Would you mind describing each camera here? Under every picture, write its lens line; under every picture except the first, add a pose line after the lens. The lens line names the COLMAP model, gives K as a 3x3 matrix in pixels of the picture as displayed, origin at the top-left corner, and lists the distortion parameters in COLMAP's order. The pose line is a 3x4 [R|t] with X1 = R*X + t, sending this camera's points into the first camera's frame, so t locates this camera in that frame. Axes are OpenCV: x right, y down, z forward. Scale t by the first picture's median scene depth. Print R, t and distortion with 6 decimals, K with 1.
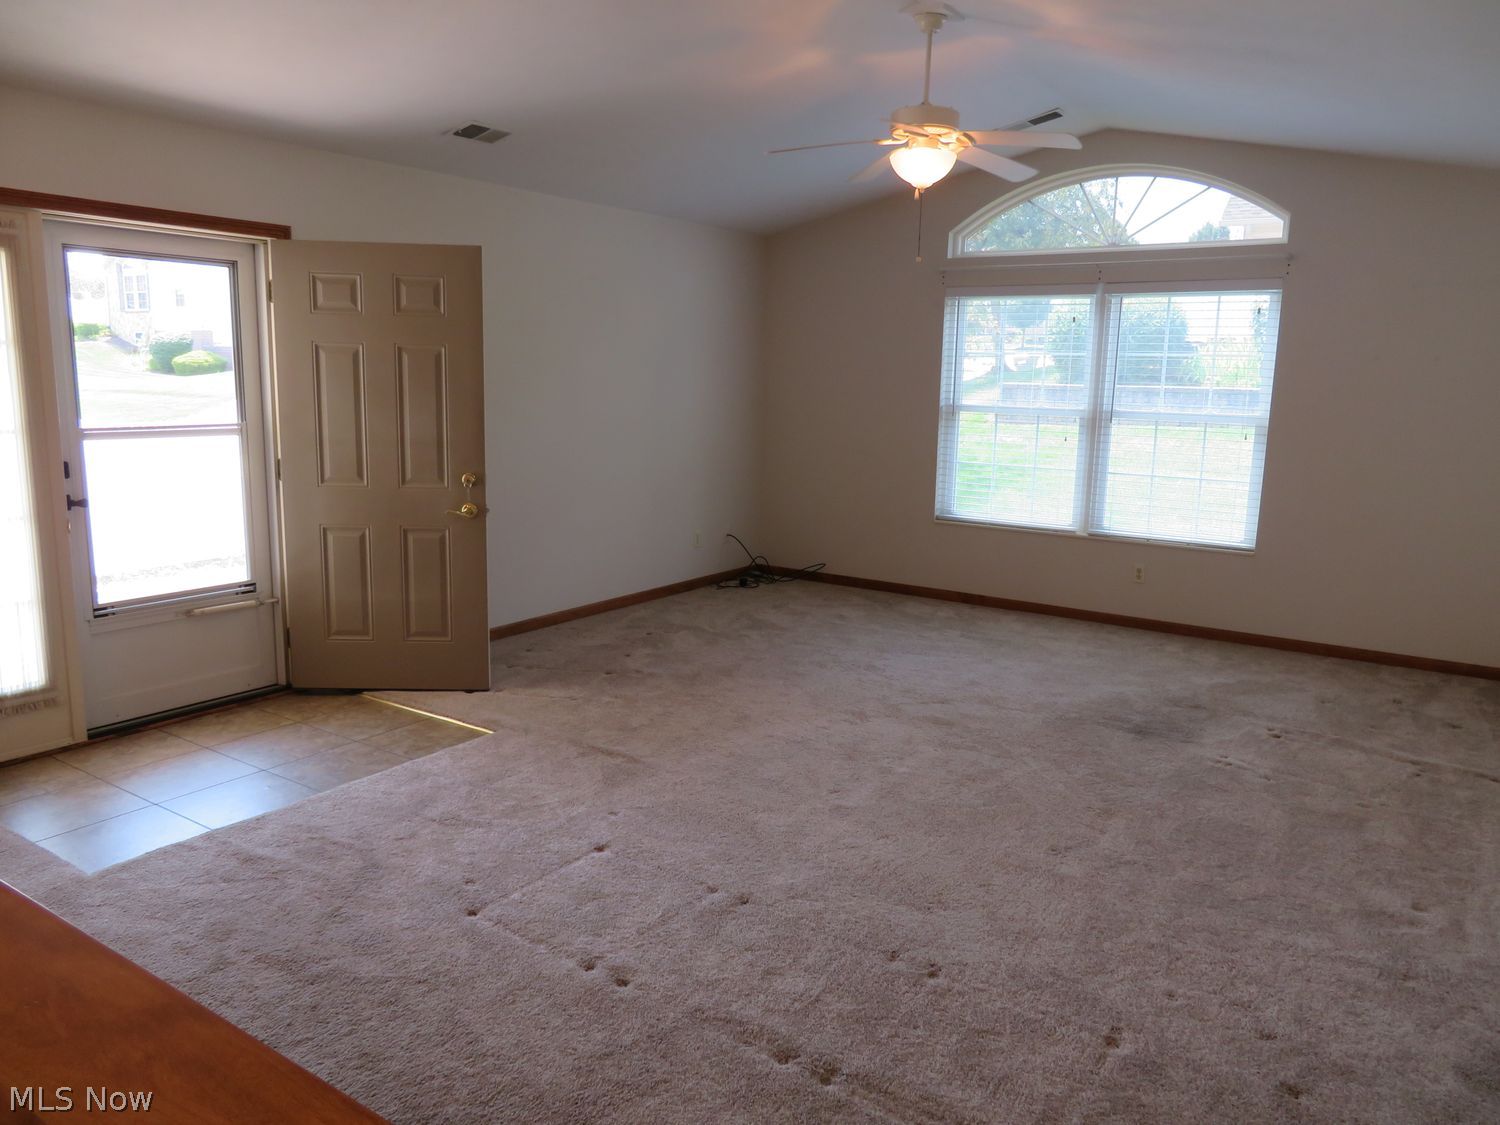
lens RADIAL K [[1076.3, 0, 752.3], [0, 1076.3, 563.3], [0, 0, 1]] dist [-0.007296, 0.001205]
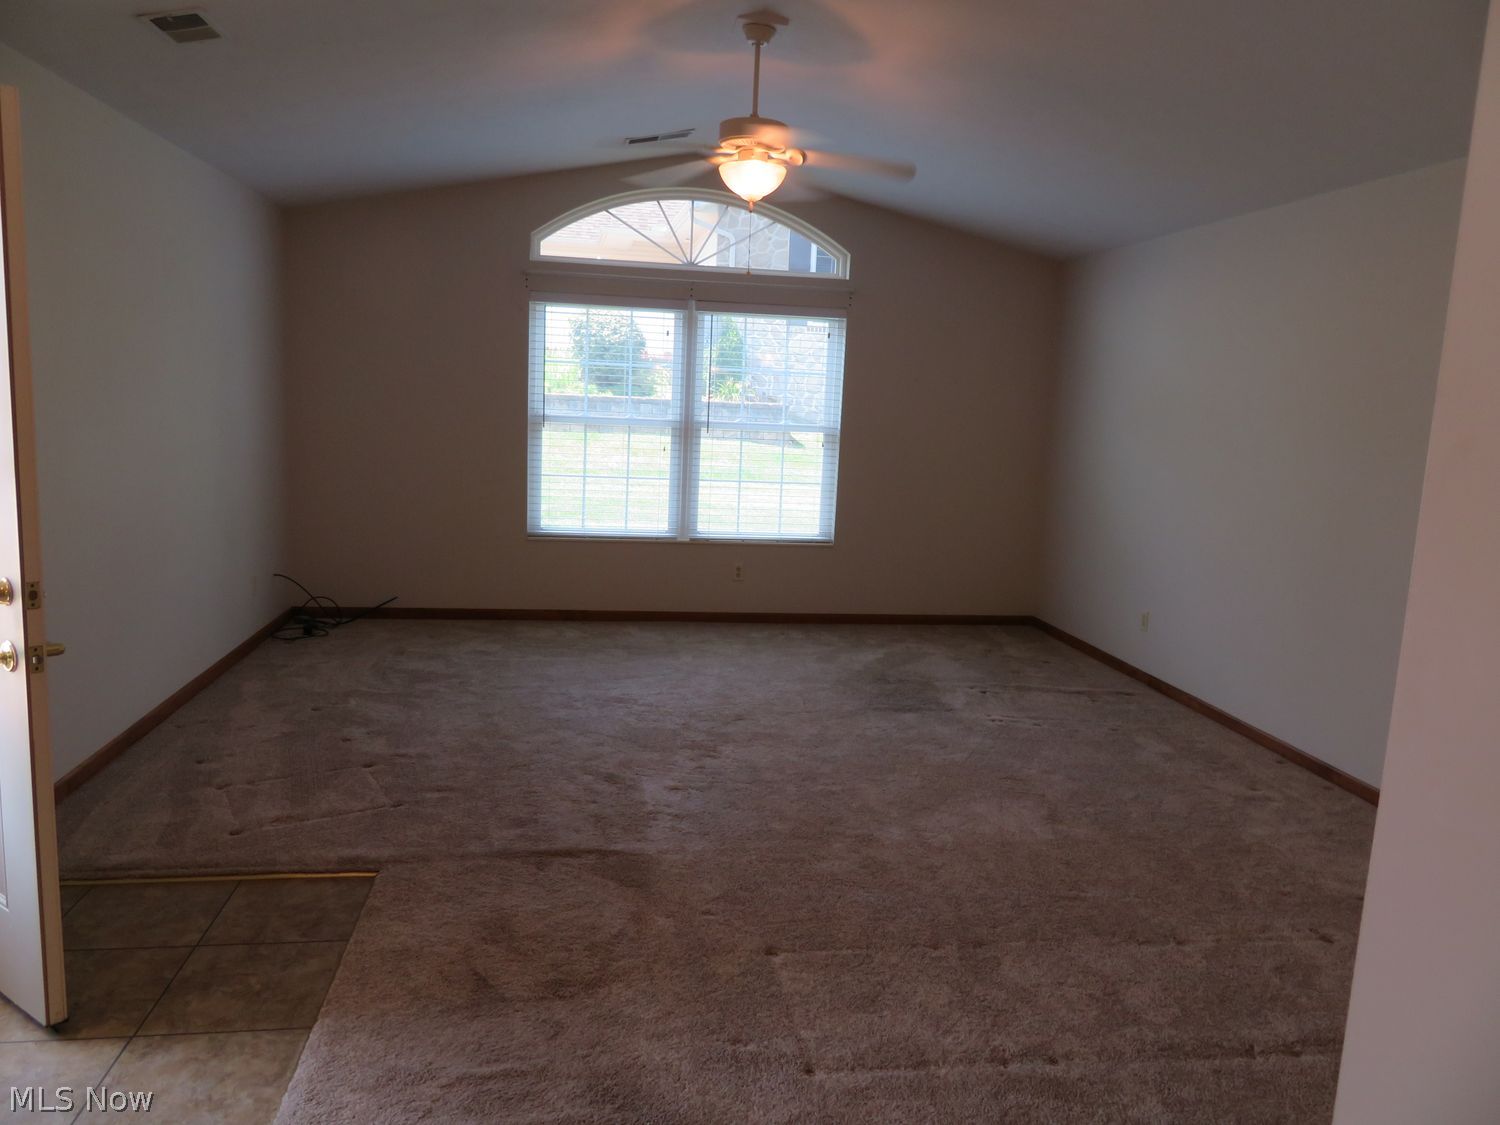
lens RADIAL K [[1076.3, 0, 752.3], [0, 1076.3, 563.3], [0, 0, 1]] dist [-0.007296, 0.001205]
pose [[0.728330, -0.092682, 0.678930, -0.423918], [0.091547, 0.995089, 0.037633, -0.044735], [-0.679084, 0.034745, 0.733238, 0.228538]]
